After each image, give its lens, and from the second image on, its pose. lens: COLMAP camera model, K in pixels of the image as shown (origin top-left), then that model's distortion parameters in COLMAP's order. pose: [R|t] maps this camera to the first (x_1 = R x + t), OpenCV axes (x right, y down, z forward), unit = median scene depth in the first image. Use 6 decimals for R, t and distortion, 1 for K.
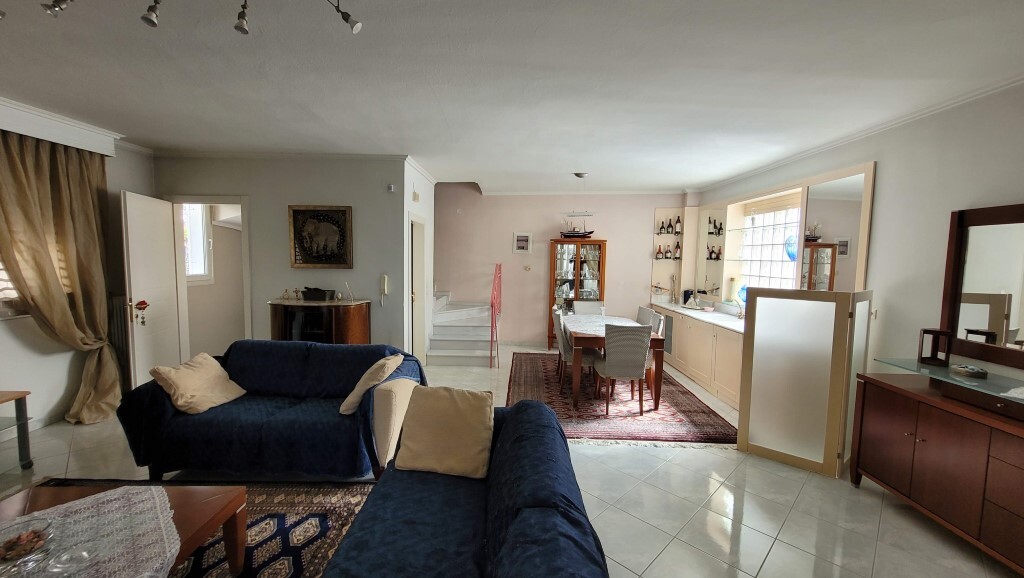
lens RADIAL K [[406.3, 0, 512.0], [0, 406.3, 289.0], [0, 0, 1]] dist [0.008185, -0.000124]
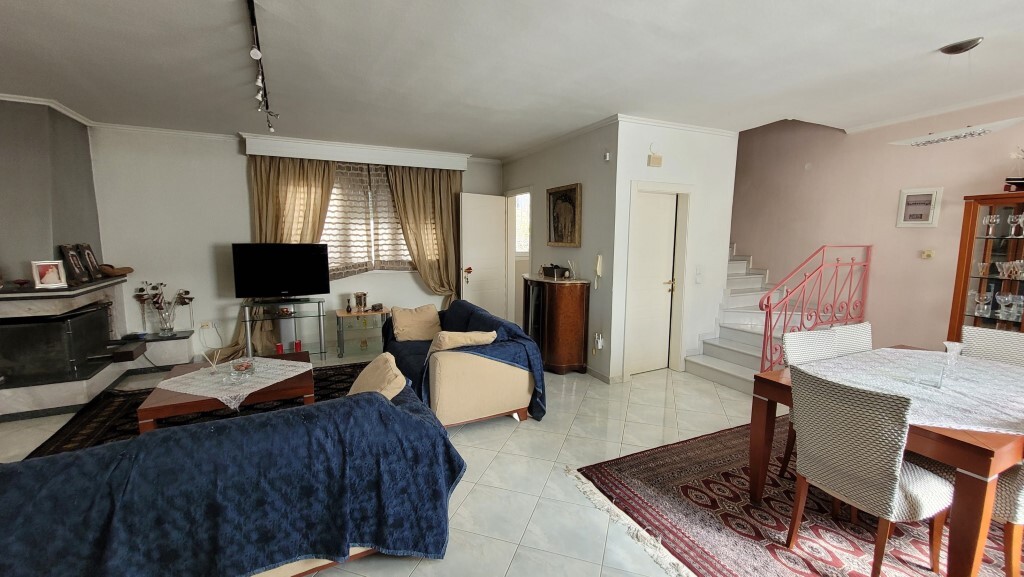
lens RADIAL K [[420.2, 0, 514.7], [0, 420.2, 288.3], [0, 0, 1]] dist [-0.000034, -0.000331]
pose [[0.447836, 0.096966, -0.888842, 0.458165], [-0.068460, 0.994902, 0.074043, -0.016917], [0.891491, 0.027691, 0.452191, 0.418097]]
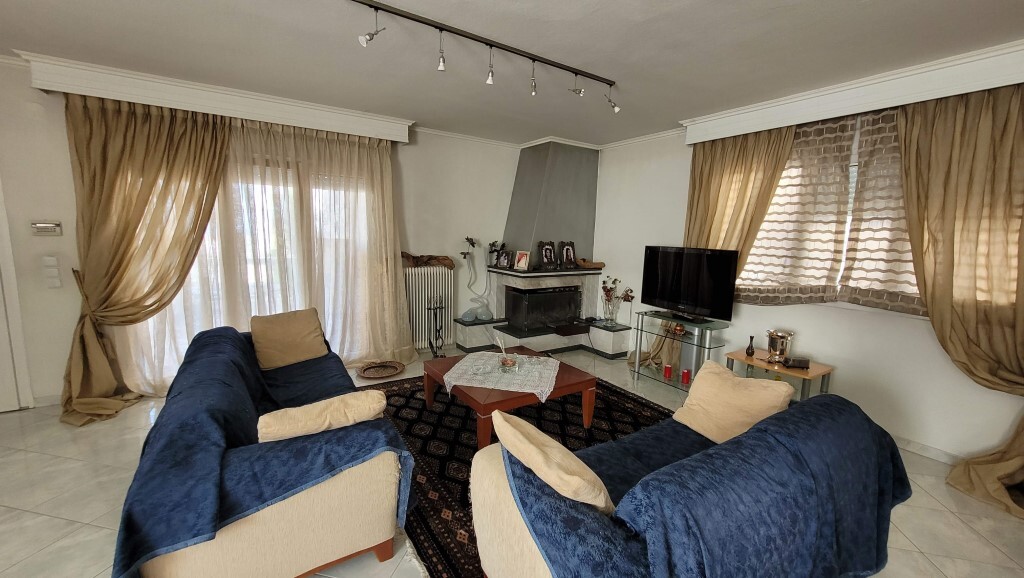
lens RADIAL K [[405.3, 0, 526.9], [0, 405.3, 286.4], [0, 0, 1]] dist [-0.001560, -0.000173]
pose [[-0.844447, 0.025429, -0.535035, -0.069366], [-0.087347, 0.978965, 0.184387, -0.060288], [0.528469, 0.202439, -0.824463, 0.932911]]
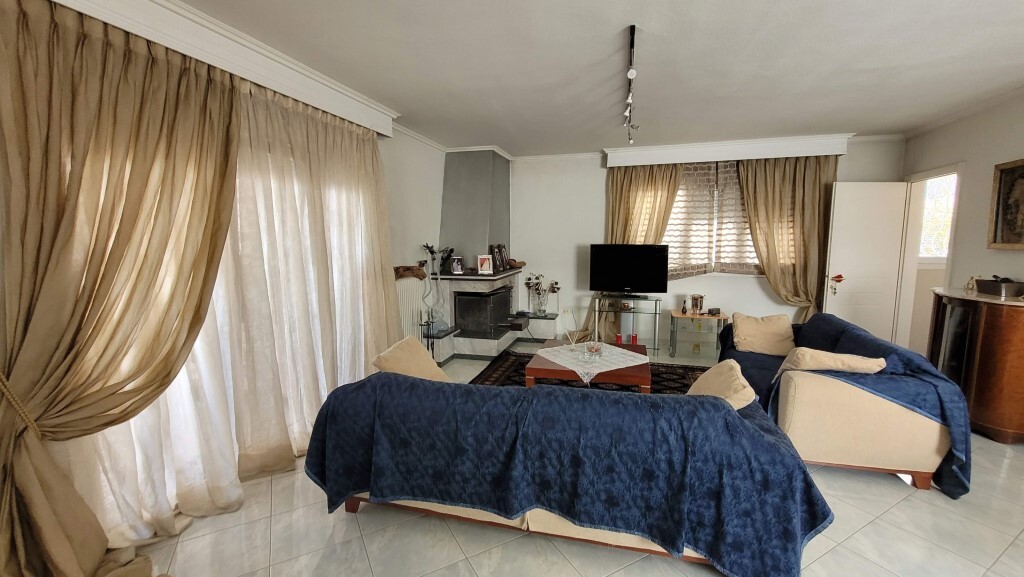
lens RADIAL K [[420.2, 0, 514.7], [0, 420.2, 288.3], [0, 0, 1]] dist [-0.000034, -0.000331]
pose [[-0.280259, 0.098324, -0.954875, 0.457164], [-0.075636, 0.989386, 0.124077, -0.010170], [0.956940, 0.106997, -0.269848, 0.393855]]
